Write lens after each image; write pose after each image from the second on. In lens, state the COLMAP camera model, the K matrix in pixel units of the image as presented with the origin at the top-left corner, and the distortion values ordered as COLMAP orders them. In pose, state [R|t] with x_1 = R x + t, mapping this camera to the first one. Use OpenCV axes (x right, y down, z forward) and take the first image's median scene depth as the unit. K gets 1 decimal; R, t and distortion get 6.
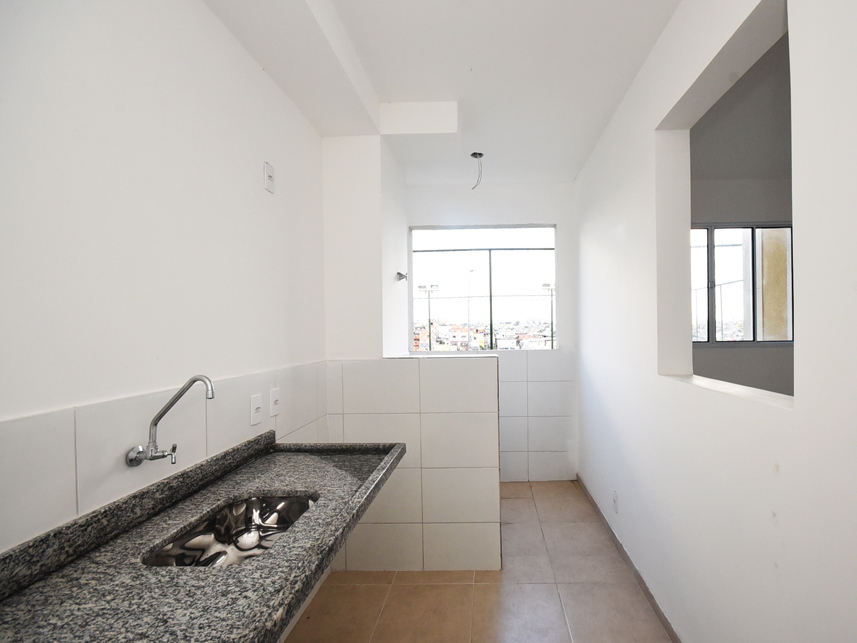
lens RADIAL K [[407.1, 0, 428.5], [0, 407.1, 321.5], [0, 0, 1]] dist [-0.002674, -0.000258]
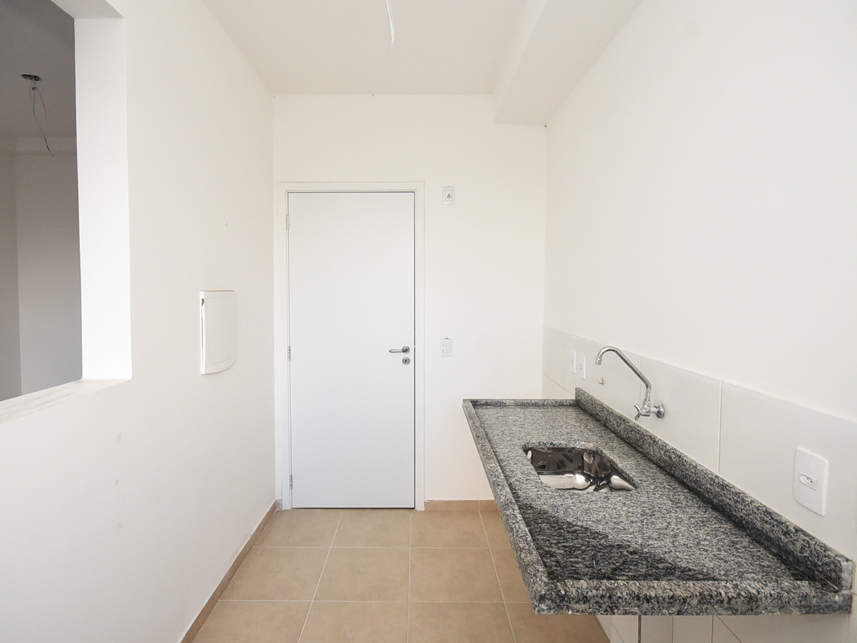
lens RADIAL K [[407.1, 0, 428.5], [0, 407.1, 321.5], [0, 0, 1]] dist [-0.002674, -0.000258]
pose [[-0.984218, 0.019631, -0.175865, 0.172042], [0.008613, 0.997964, 0.063194, -0.021162], [0.176748, 0.060682, -0.982384, 1.902448]]
